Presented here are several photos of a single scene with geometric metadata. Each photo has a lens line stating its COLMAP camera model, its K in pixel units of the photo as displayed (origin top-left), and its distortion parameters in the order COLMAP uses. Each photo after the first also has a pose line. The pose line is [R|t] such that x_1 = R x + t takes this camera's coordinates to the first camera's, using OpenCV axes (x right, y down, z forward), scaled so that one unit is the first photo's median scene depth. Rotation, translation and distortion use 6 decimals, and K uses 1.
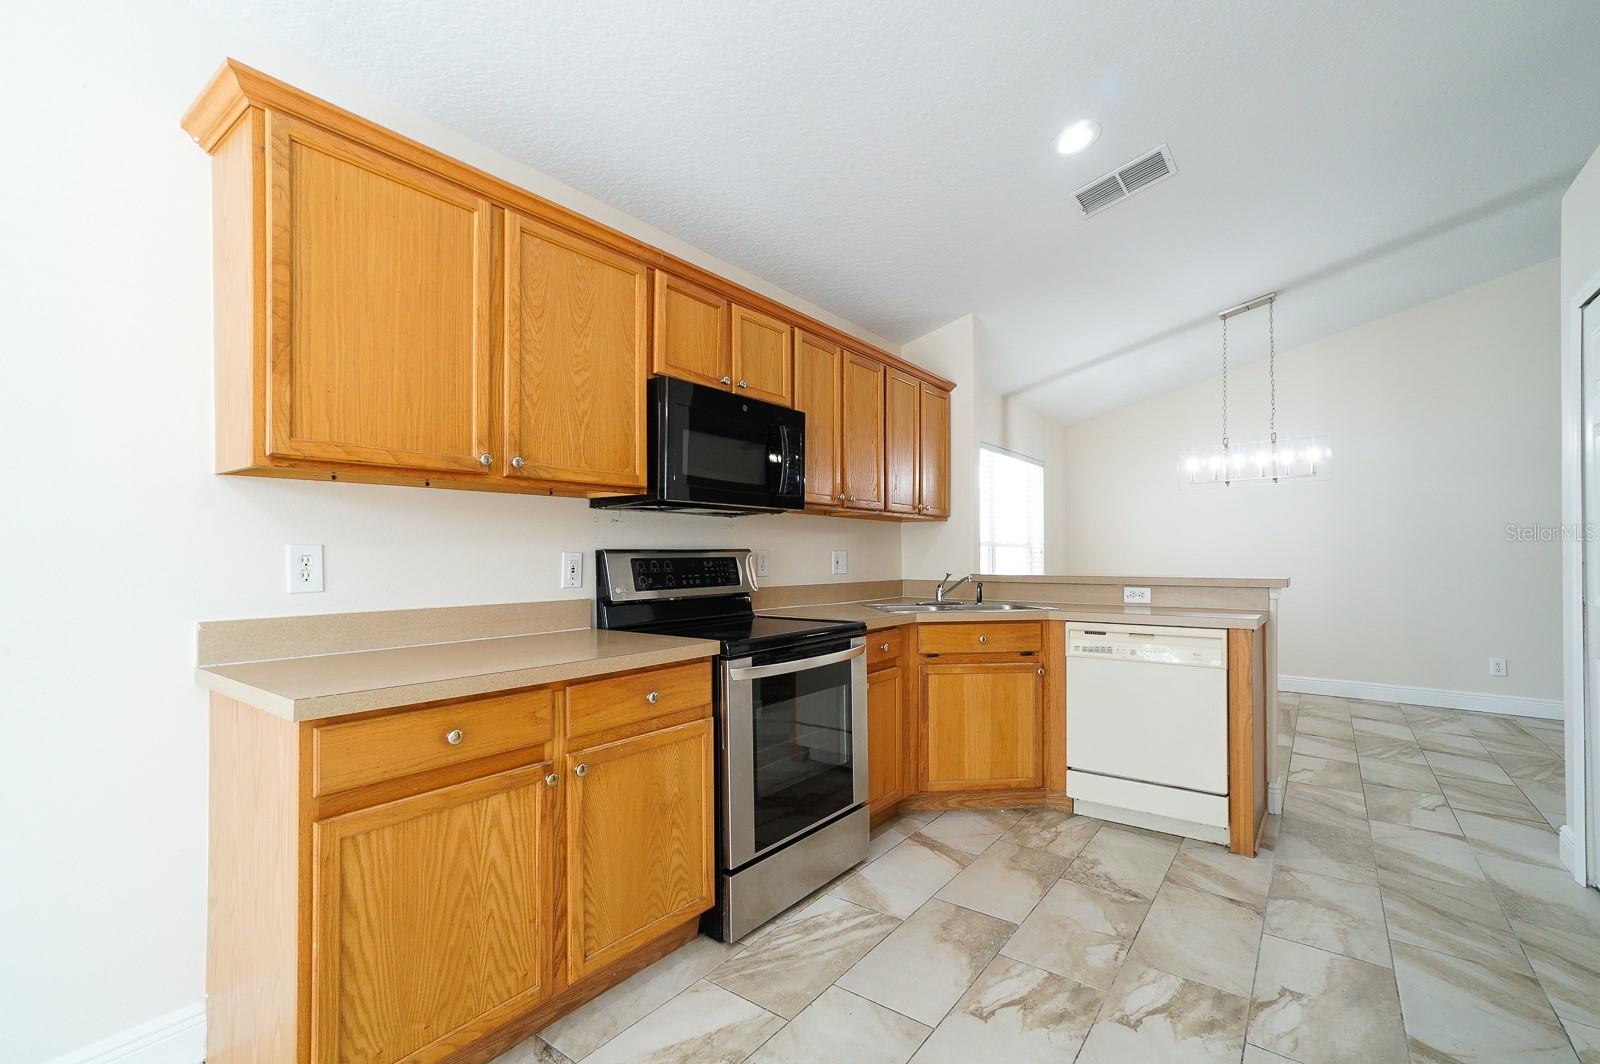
lens RADIAL K [[709.3, 0, 798.4], [0, 709.3, 511.6], [0, 0, 1]] dist [-0.014240, 0.010880]
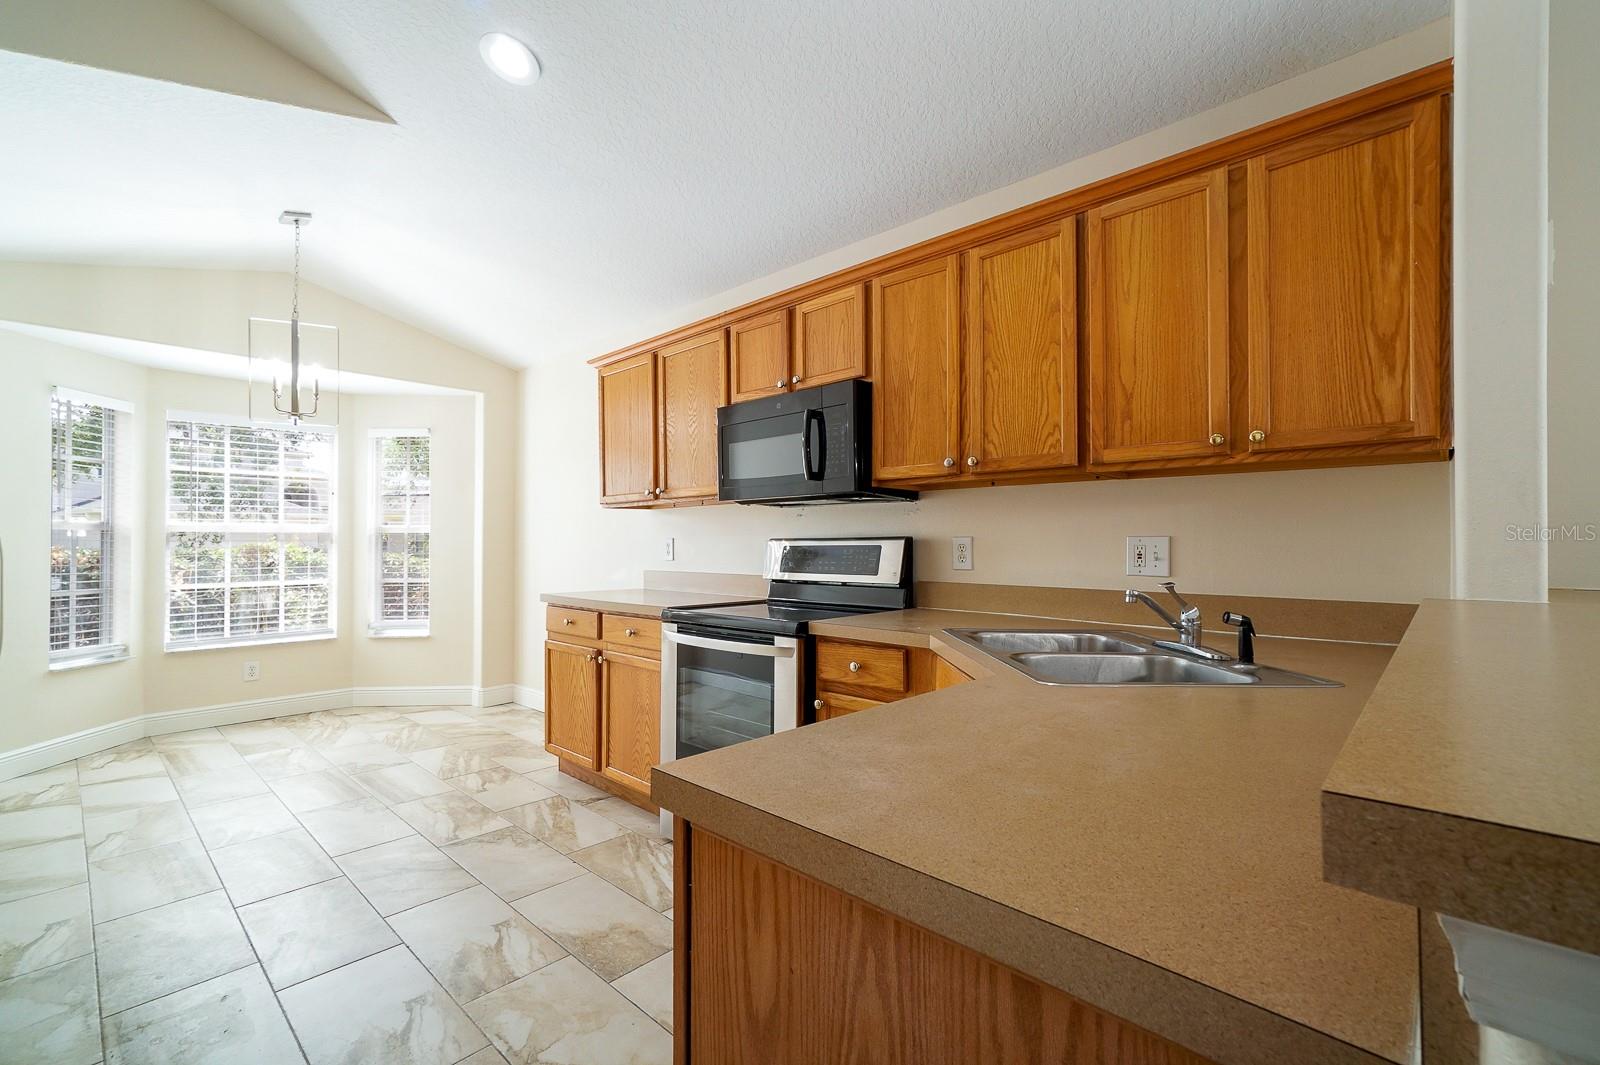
lens RADIAL K [[709.3, 0, 798.4], [0, 709.3, 512.1], [0, 0, 1]] dist [-0.014240, 0.010880]
pose [[-0.121523, -0.047402, -0.991456, 1.280701], [0.053114, 0.997117, -0.054183, 0.095031], [0.991166, -0.059245, -0.118655, 1.518392]]
